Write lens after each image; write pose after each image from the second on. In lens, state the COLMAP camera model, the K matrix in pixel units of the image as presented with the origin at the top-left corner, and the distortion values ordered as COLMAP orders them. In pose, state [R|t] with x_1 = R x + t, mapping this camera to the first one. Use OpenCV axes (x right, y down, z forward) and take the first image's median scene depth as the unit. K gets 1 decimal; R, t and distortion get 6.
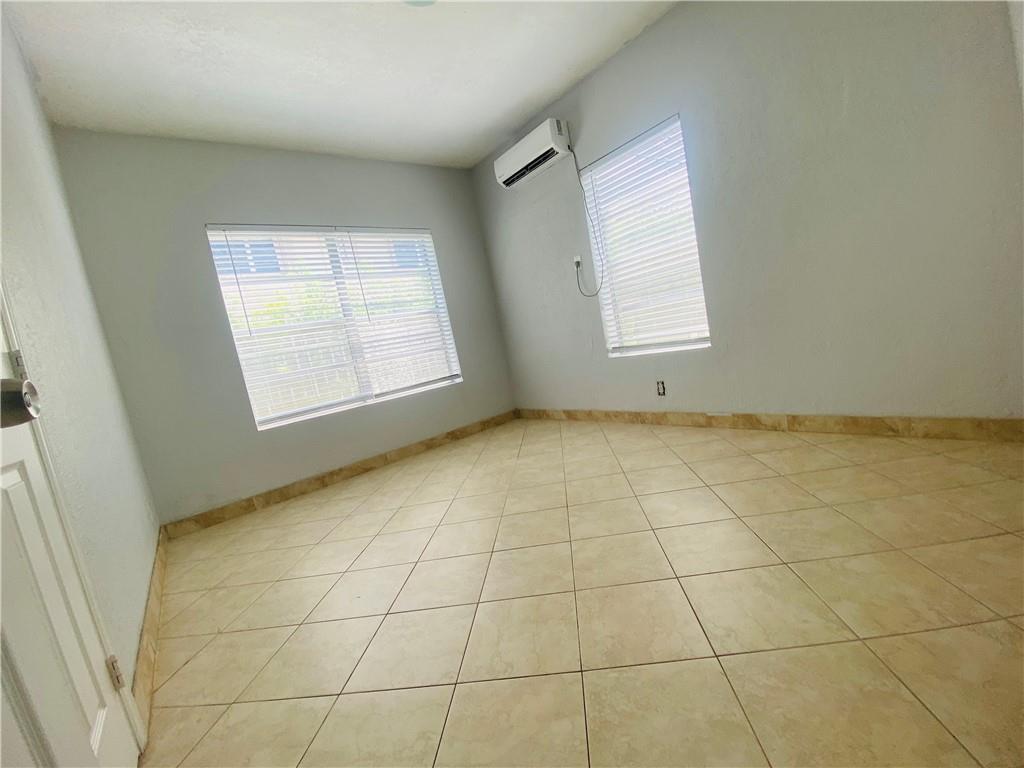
lens RADIAL K [[409.2, 0, 515.7], [0, 409.2, 389.5], [0, 0, 1]] dist [0.001022, -0.014913]
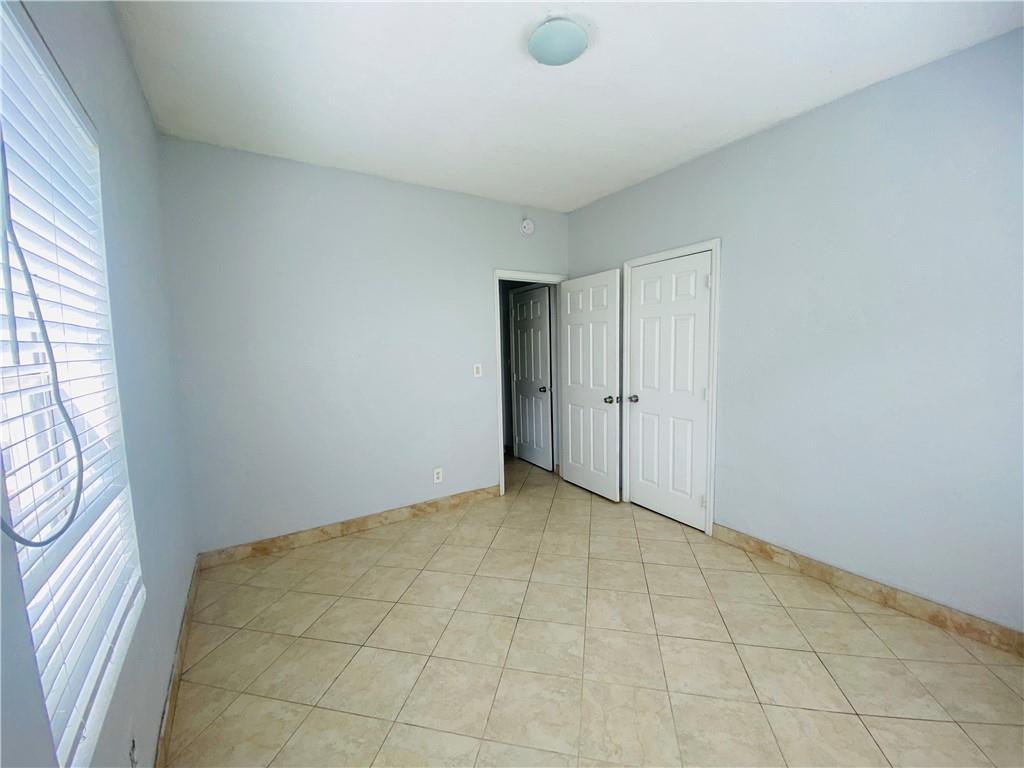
lens RADIAL K [[415.5, 0, 511.0], [0, 415.5, 381.3], [0, 0, 1]] dist [0.013231, -0.016181]
pose [[-0.970943, 0.198263, 0.134024, -0.082492], [0.220676, 0.958427, 0.180889, -0.347208], [-0.092588, 0.205208, -0.974329, 1.385268]]
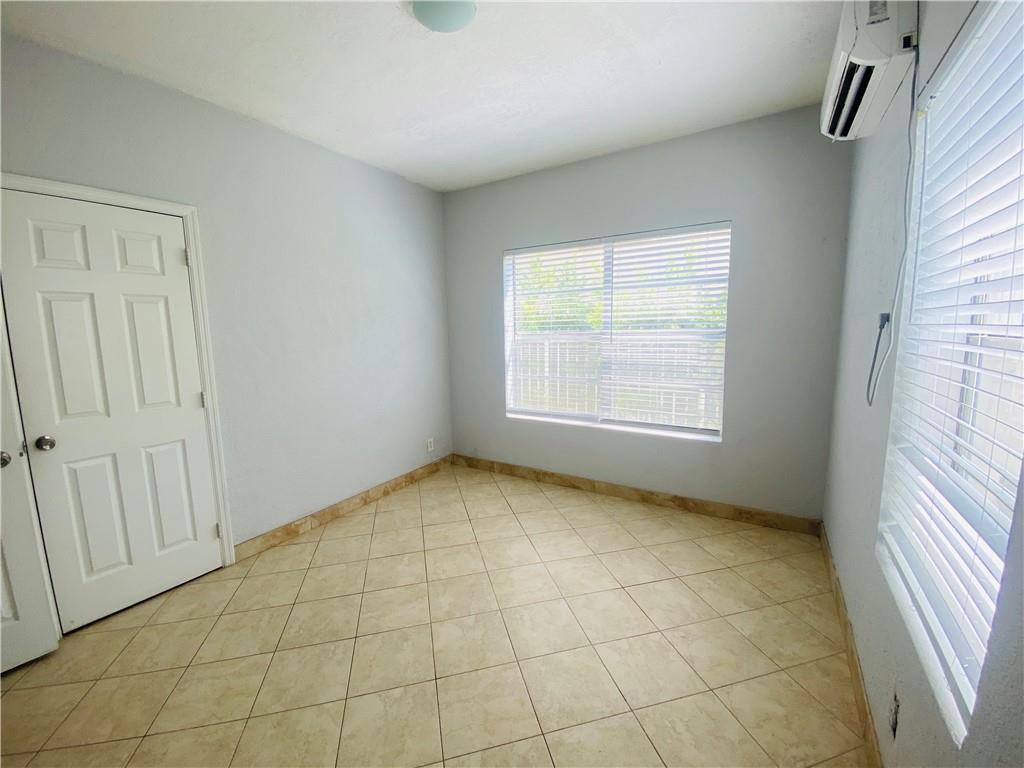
lens RADIAL K [[415.5, 0, 511.0], [0, 415.5, 381.3], [0, 0, 1]] dist [0.013231, -0.016181]
pose [[0.326364, 0.299157, -0.896656, 0.535000], [-0.155169, 0.952684, 0.261372, -0.369307], [0.932421, 0.053830, 0.357342, 0.593409]]
